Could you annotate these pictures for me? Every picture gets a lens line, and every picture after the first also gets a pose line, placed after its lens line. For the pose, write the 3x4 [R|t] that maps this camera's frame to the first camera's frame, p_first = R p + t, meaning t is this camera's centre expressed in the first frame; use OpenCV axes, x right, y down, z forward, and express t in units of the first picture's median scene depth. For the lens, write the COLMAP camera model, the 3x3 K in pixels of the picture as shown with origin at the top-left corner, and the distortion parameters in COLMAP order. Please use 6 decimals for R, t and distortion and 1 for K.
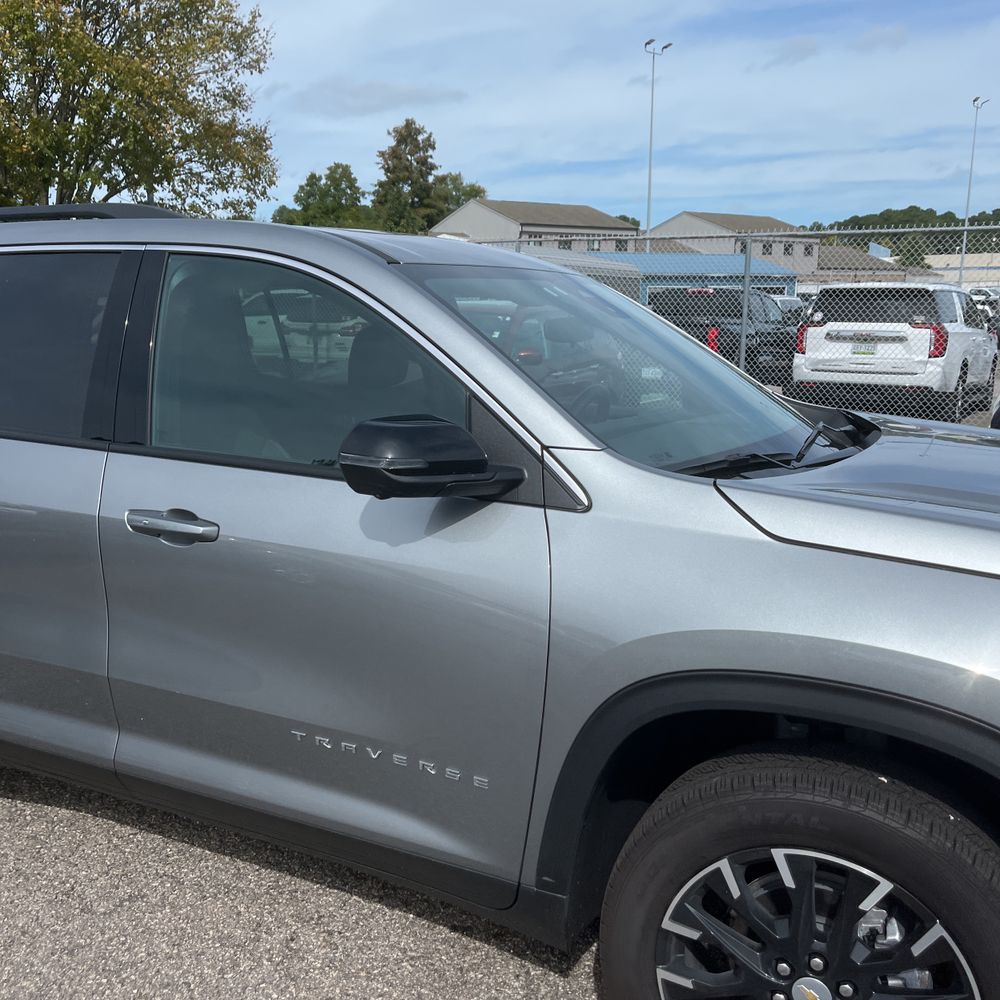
lens RADIAL K [[1018.9, 0, 505.0], [0, 1018.9, 504.4], [0, 0, 1]] dist [0.047464, -0.044144]
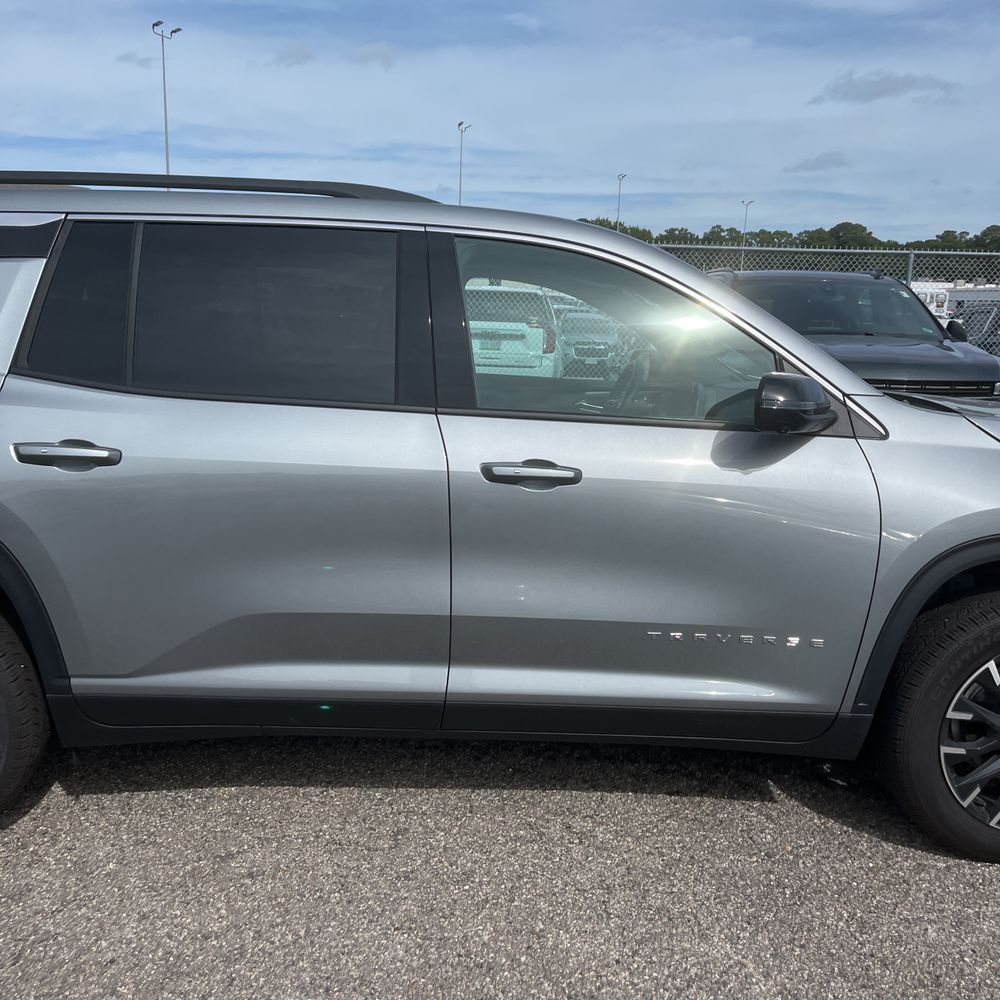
lens RADIAL K [[1024.5, 0, 519.7], [0, 1024.5, 507.1], [0, 0, 1]] dist [0.048568, -0.024222]
pose [[0.877970, -0.064061, 0.474410, -0.656597], [0.062667, 0.997858, 0.018767, 0.026908], [-0.474596, 0.013253, 0.880104, -0.012809]]
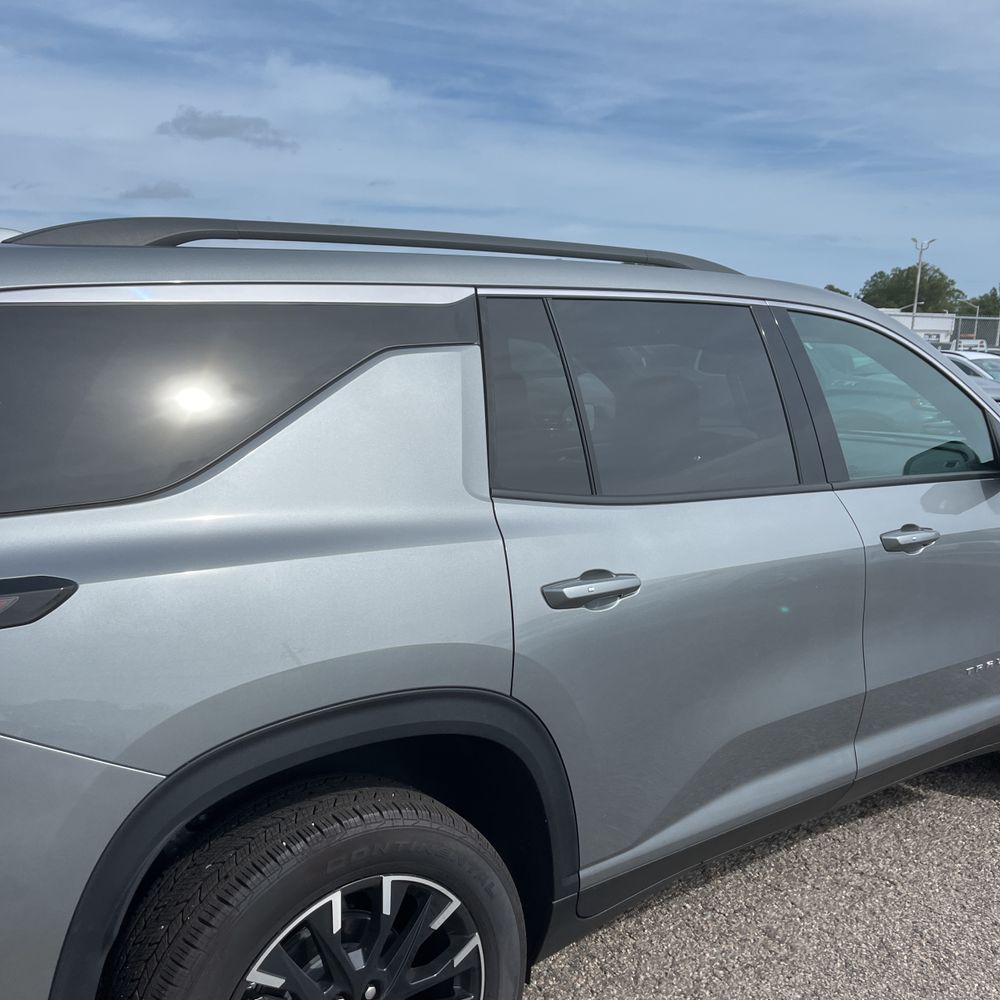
lens RADIAL K [[1044.2, 0, 503.6], [0, 1044.2, 498.4], [0, 0, 1]] dist [0.060045, 0.008241]
pose [[0.427005, -0.131529, 0.894632, -1.201697], [0.158557, 0.984927, 0.069125, -0.138030], [-0.890240, 0.112333, 0.441423, 0.639709]]
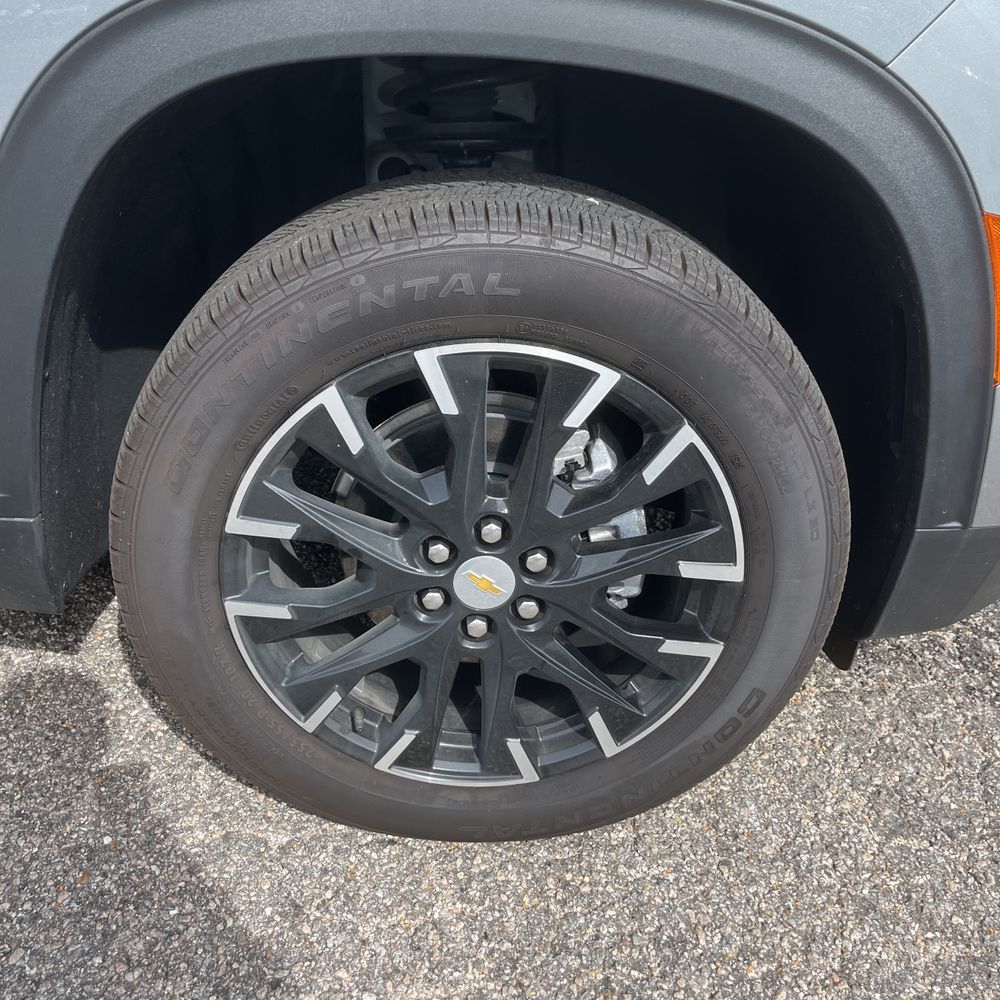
lens RADIAL K [[1013.2, 0, 489.0], [0, 1013.2, 496.8], [0, 0, 1]] dist [0.028836, -0.011943]
pose [[0.890904, -0.179852, 0.417065, 0.033234], [0.039761, 0.945616, 0.322847, 0.136934], [-0.452448, -0.271043, 0.849604, 0.292676]]
